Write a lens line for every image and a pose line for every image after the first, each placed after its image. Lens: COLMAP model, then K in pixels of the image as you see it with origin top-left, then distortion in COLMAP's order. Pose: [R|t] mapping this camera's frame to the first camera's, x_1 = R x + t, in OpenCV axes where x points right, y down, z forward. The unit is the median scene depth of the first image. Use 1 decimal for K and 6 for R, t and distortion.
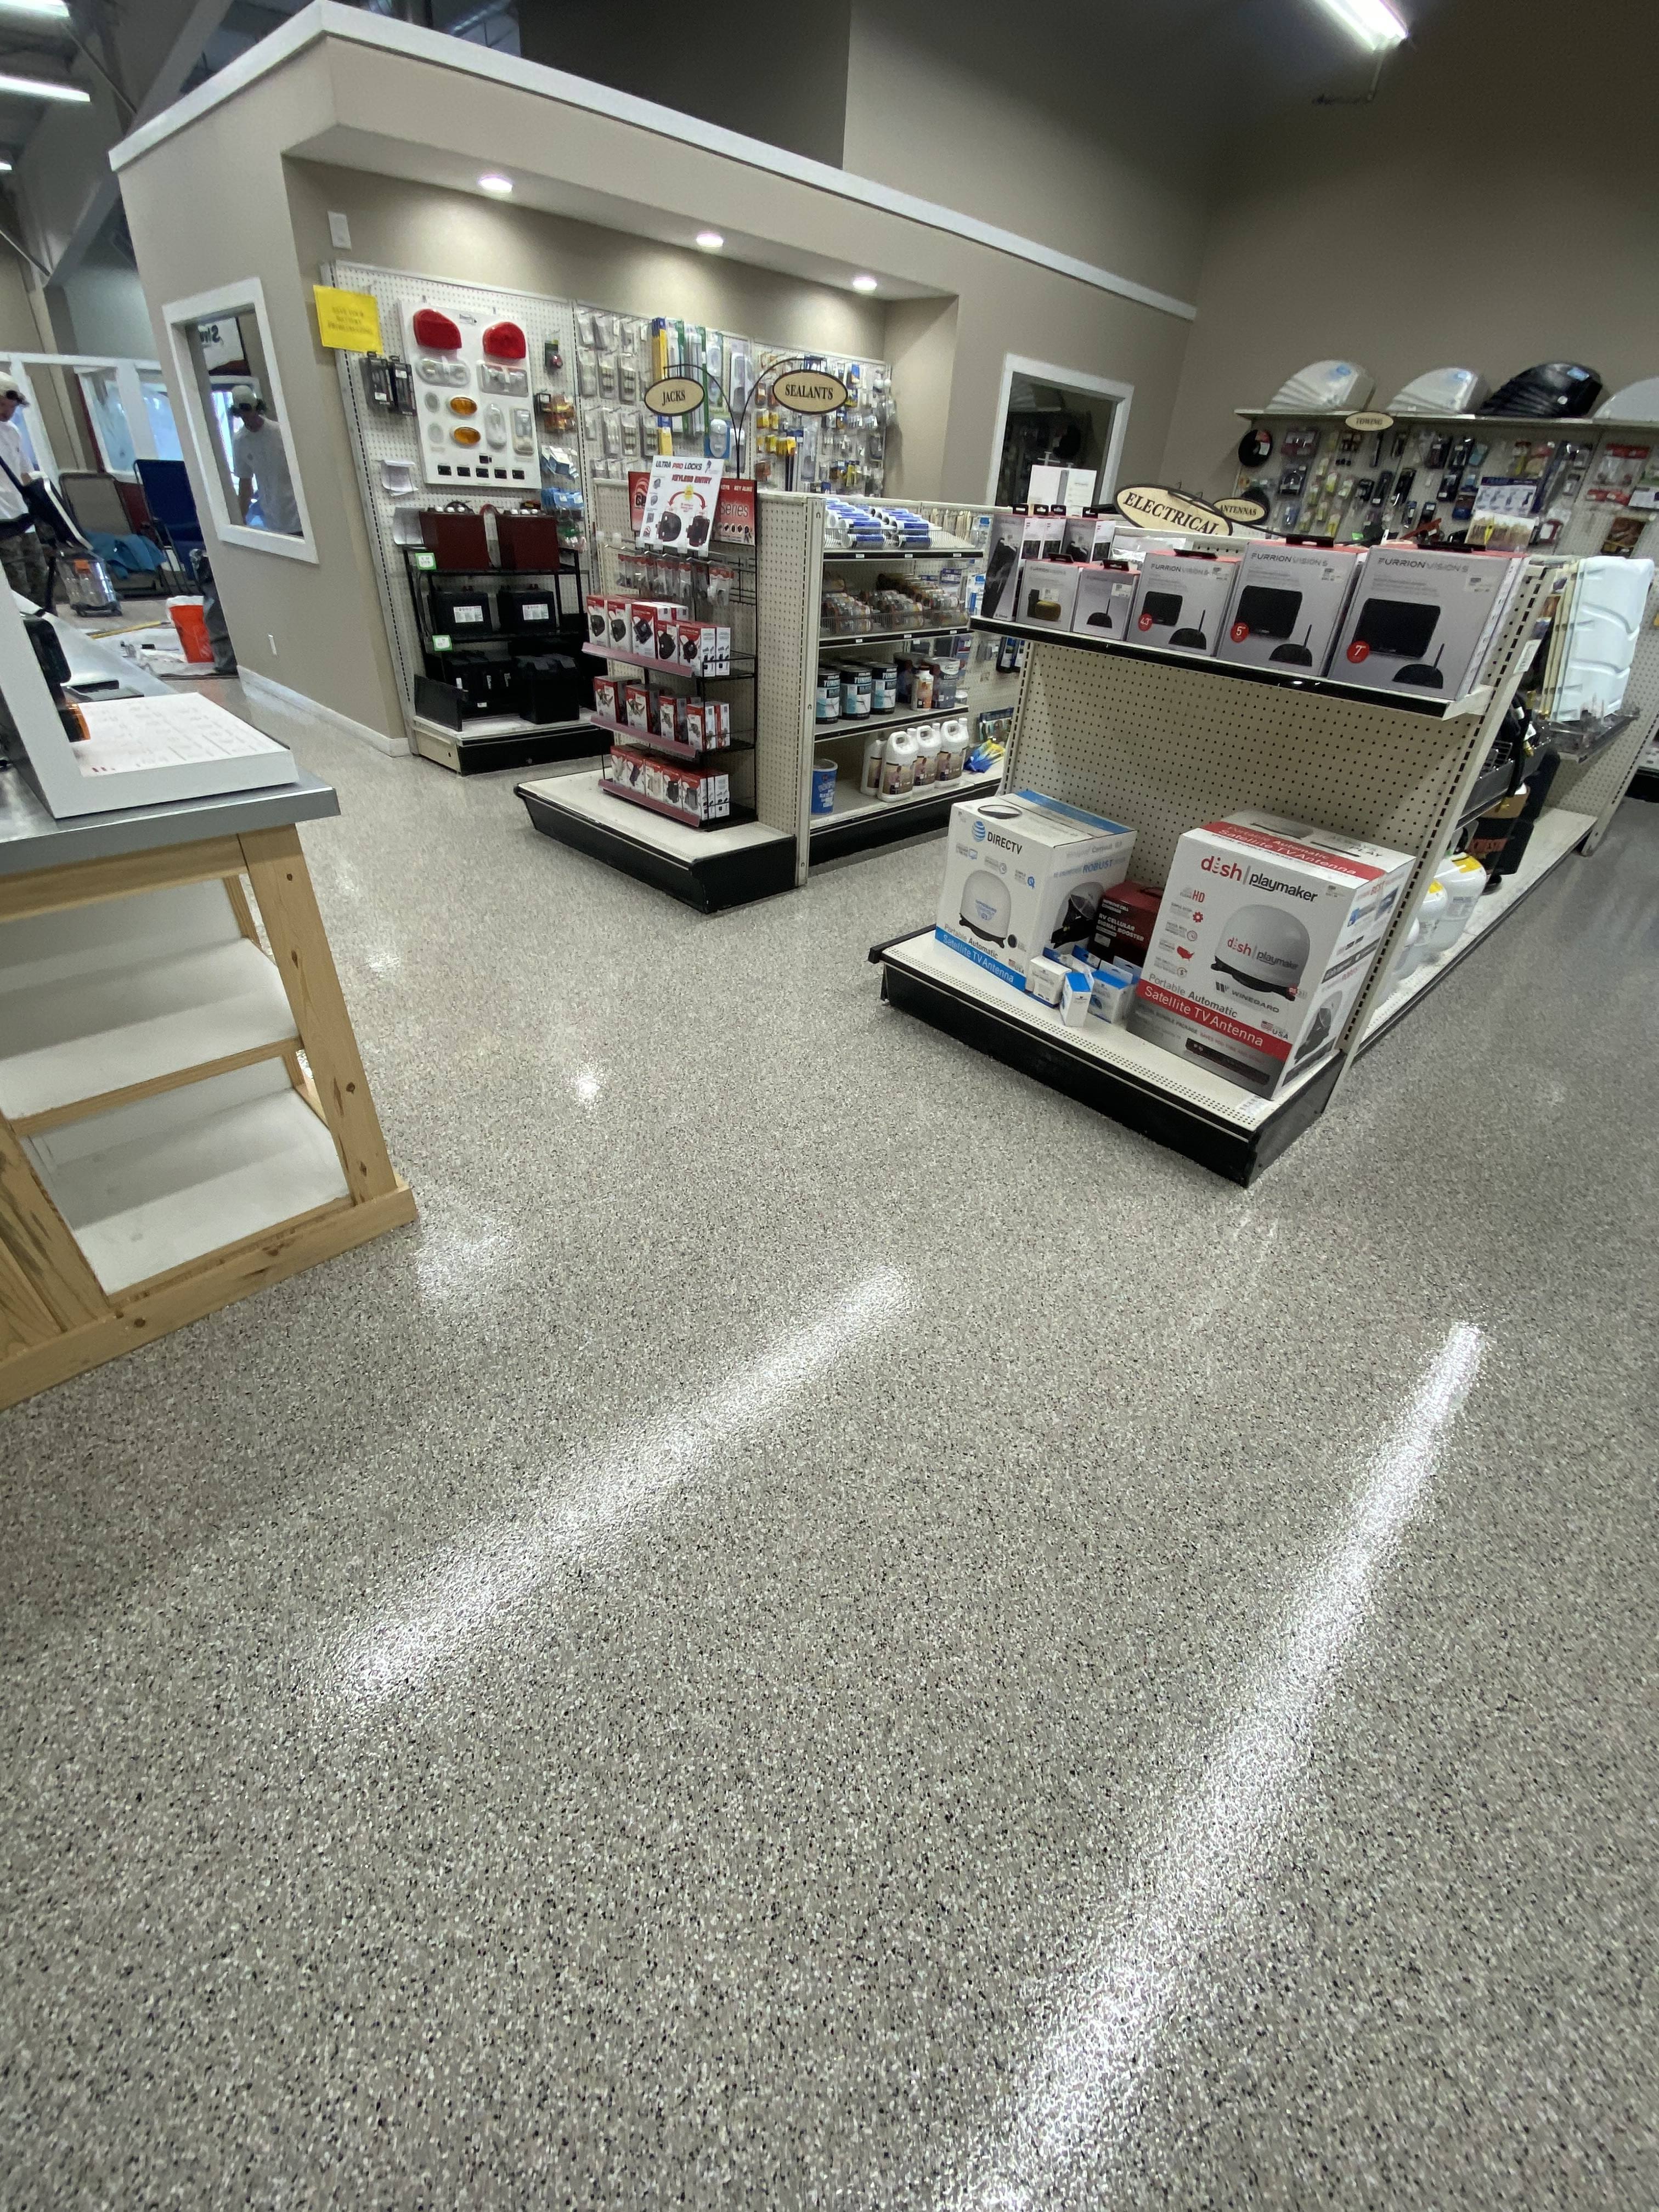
lens RADIAL K [[871.9, 0, 846.8], [0, 871.9, 1100.7], [0, 0, 1]] dist [-0.023209, -0.002307]
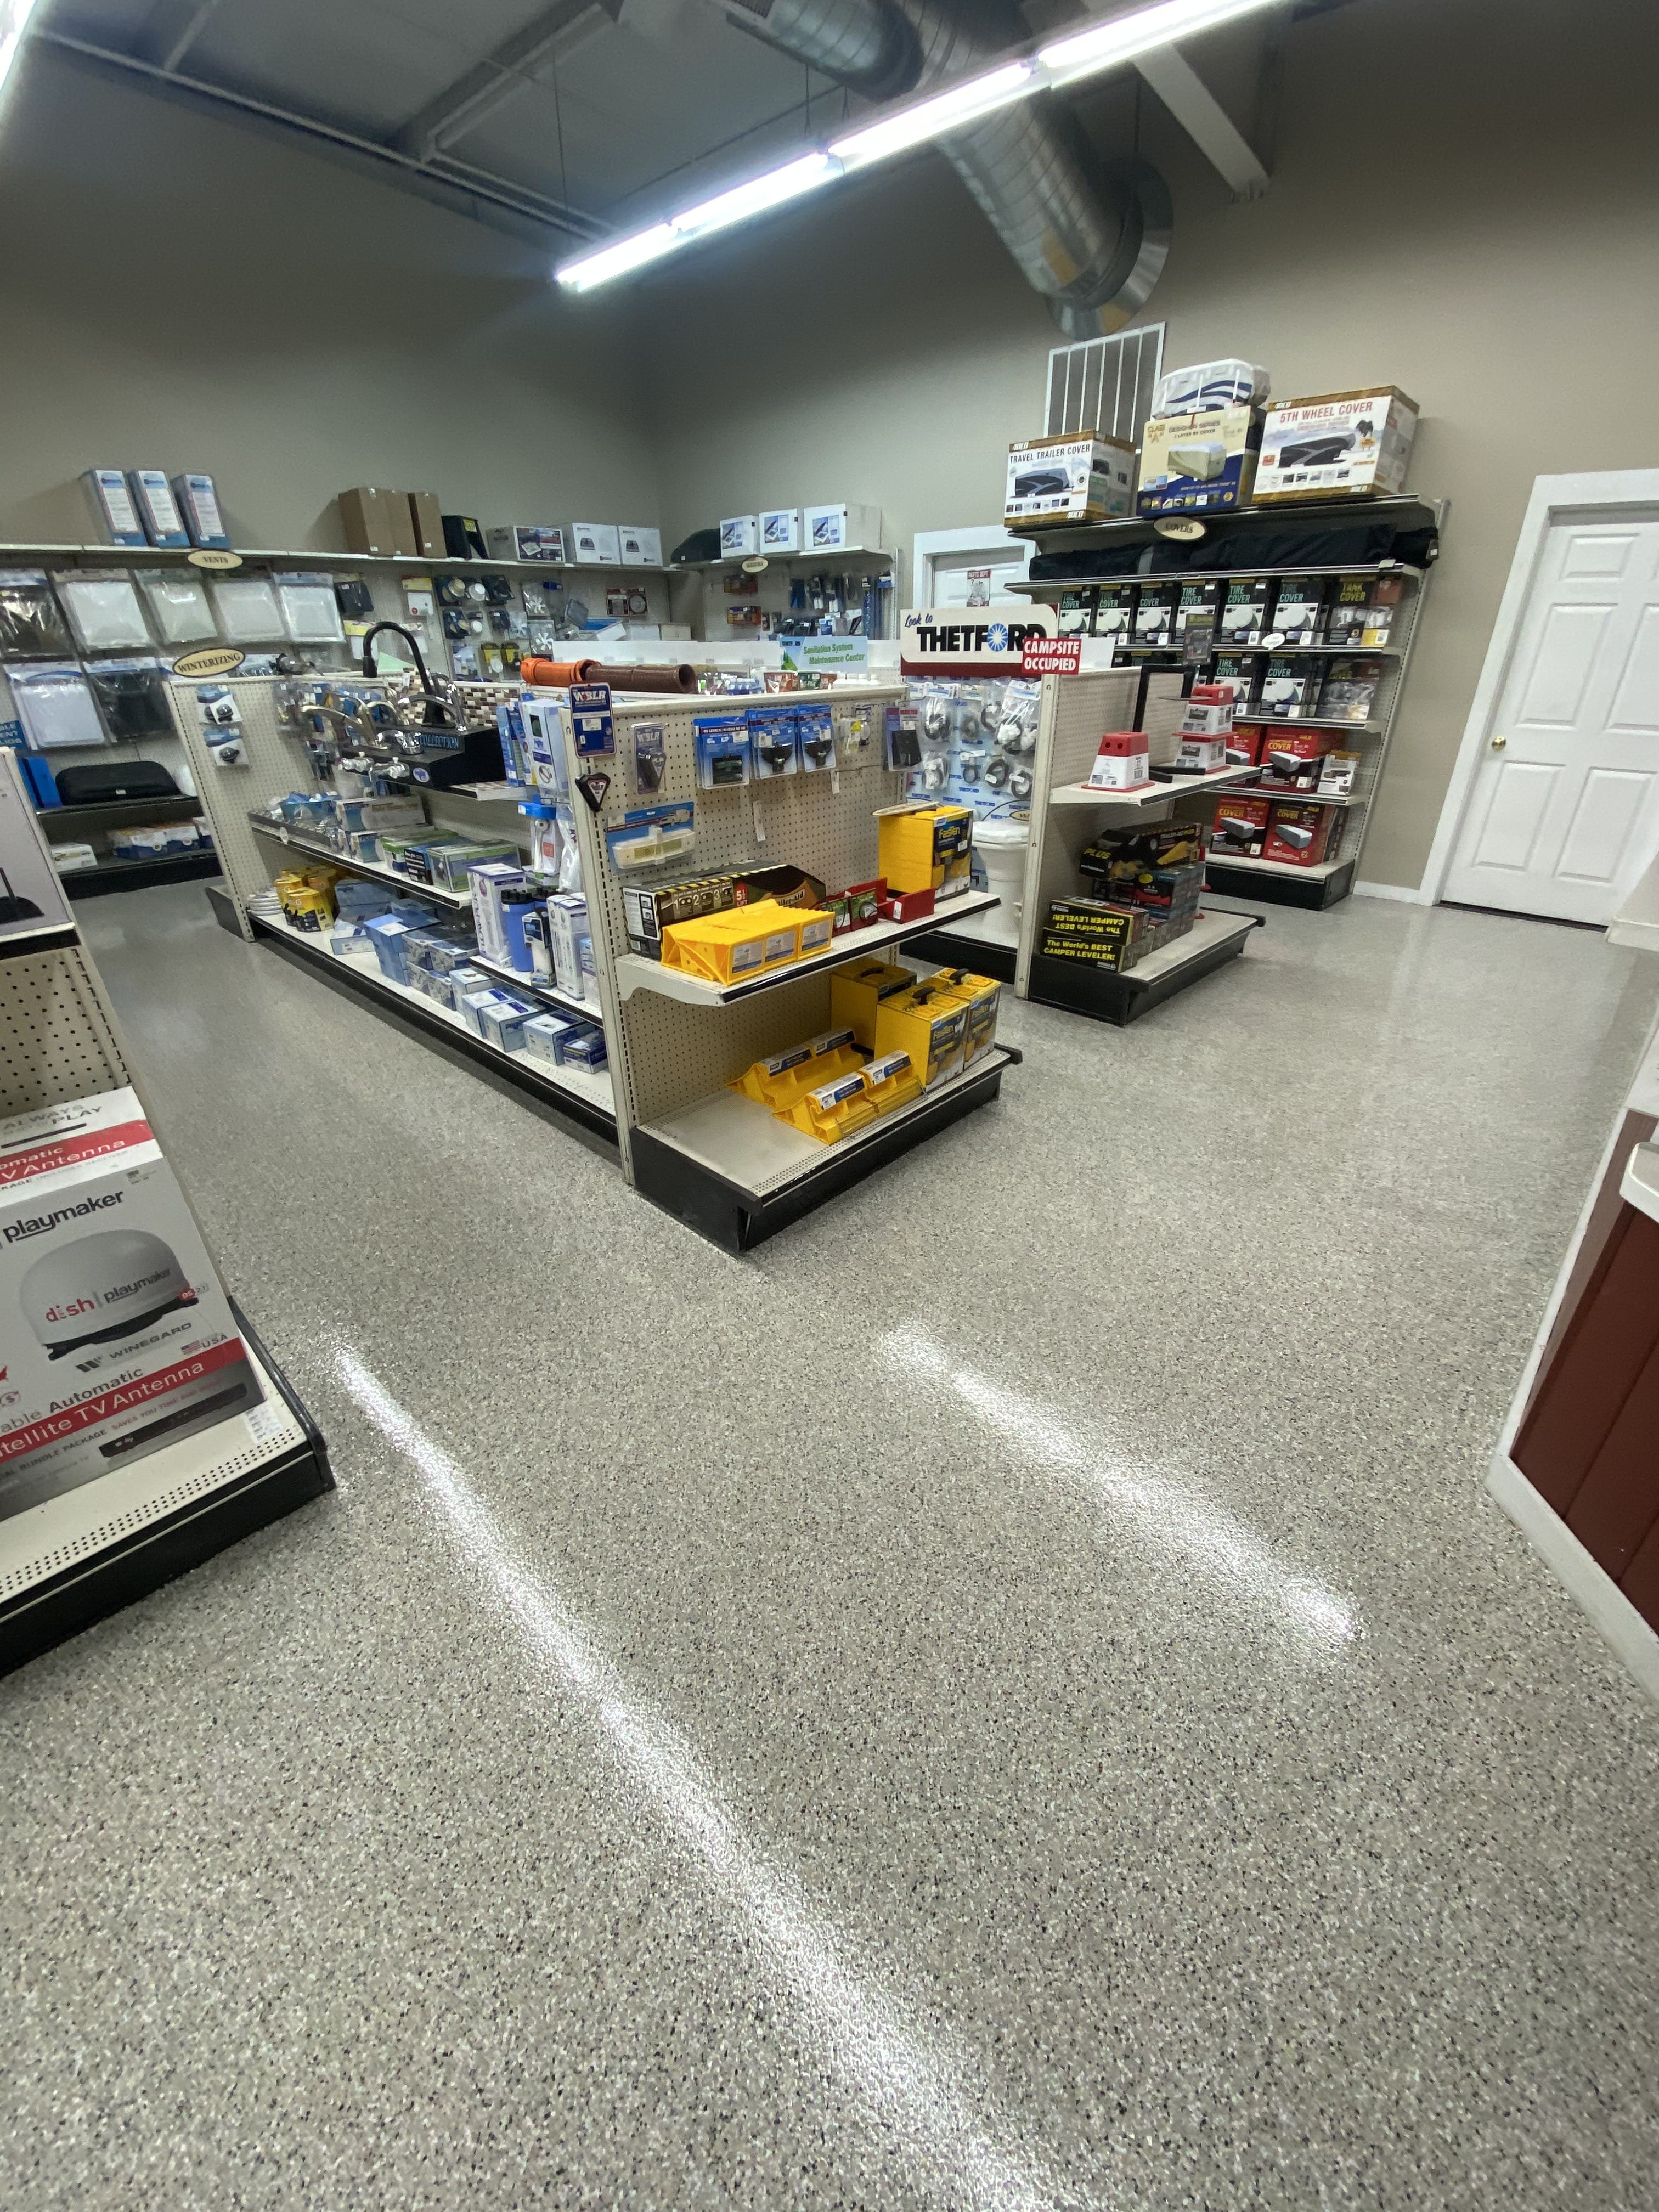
lens RADIAL K [[871.9, 0, 826.5], [0, 871.9, 1098.0], [0, 0, 1]] dist [-0.023209, -0.002307]
pose [[-0.006409, -0.506607, 0.862153, -0.073830], [0.587771, 0.695604, 0.413111, -0.349698], [-0.809002, 0.509396, 0.293311, 0.369448]]
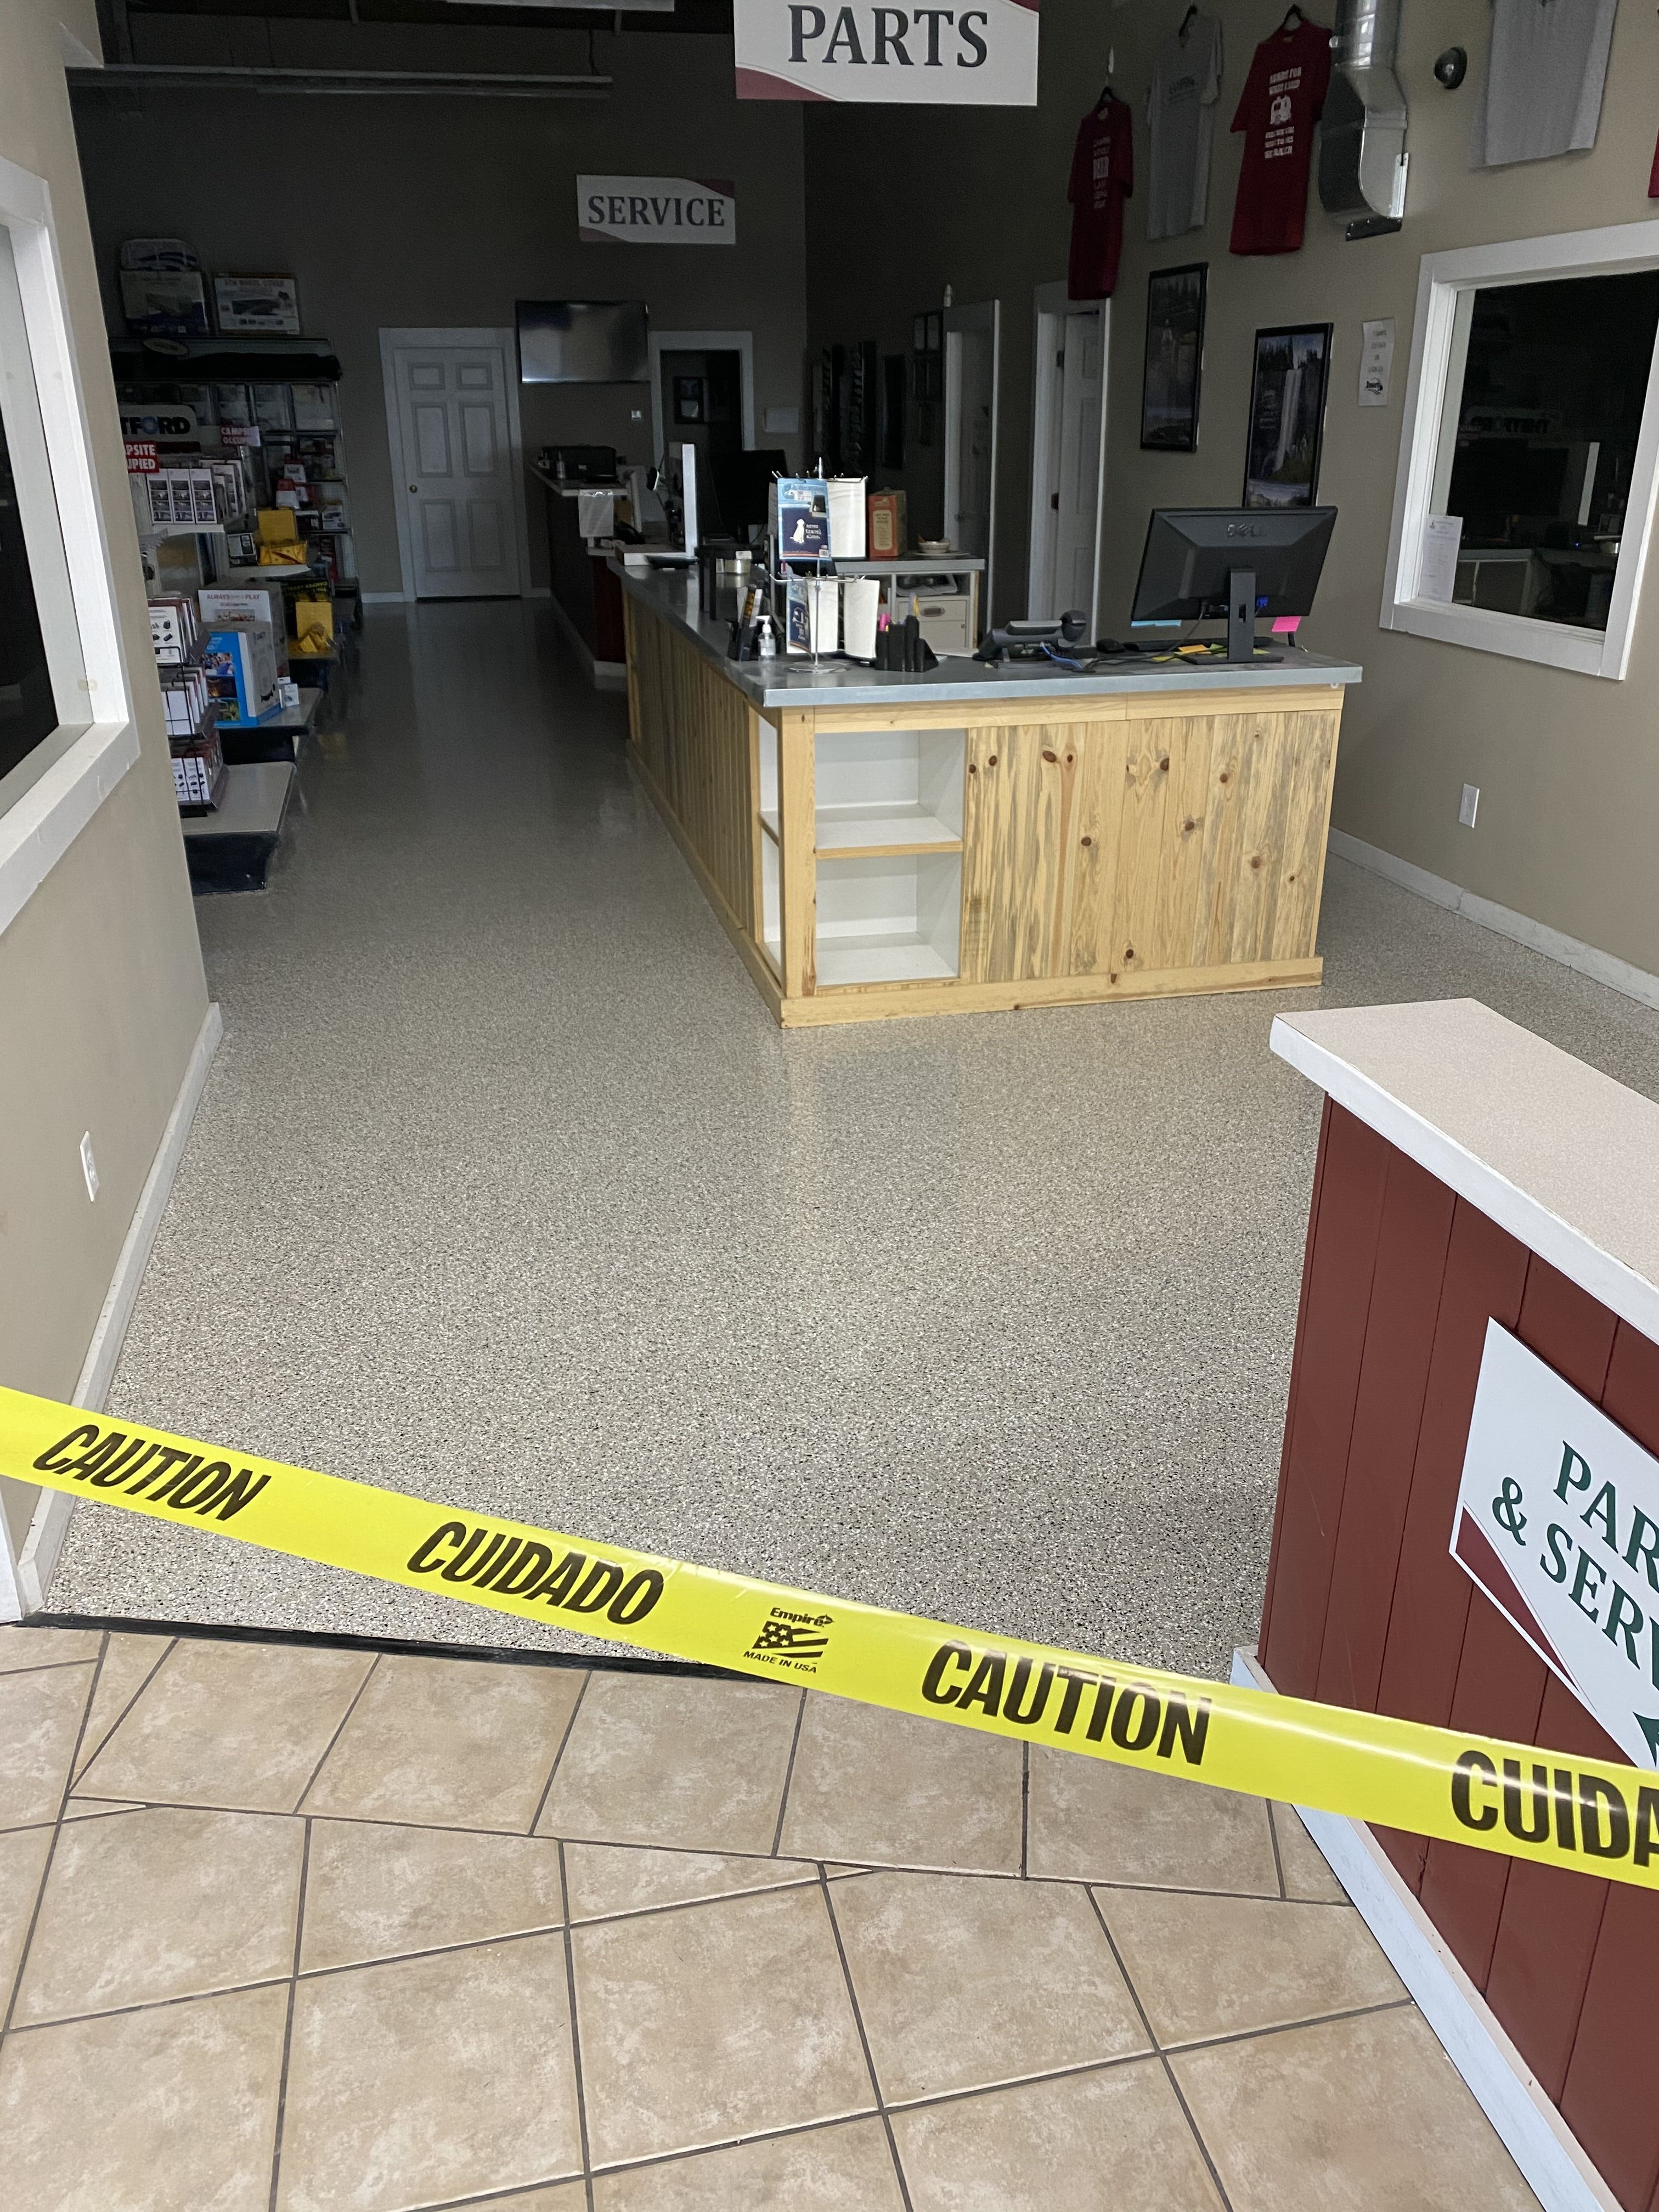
lens RADIAL K [[1678.9, 0, 835.4], [0, 1678.9, 1101.3], [0, 0, 1]] dist [-0.066100, 0.049034]
pose [[-0.846315, -0.249387, 0.470698, -0.657406], [0.272146, 0.557184, 0.784527, -0.781549], [-0.457916, 0.792056, -0.403684, 0.914019]]
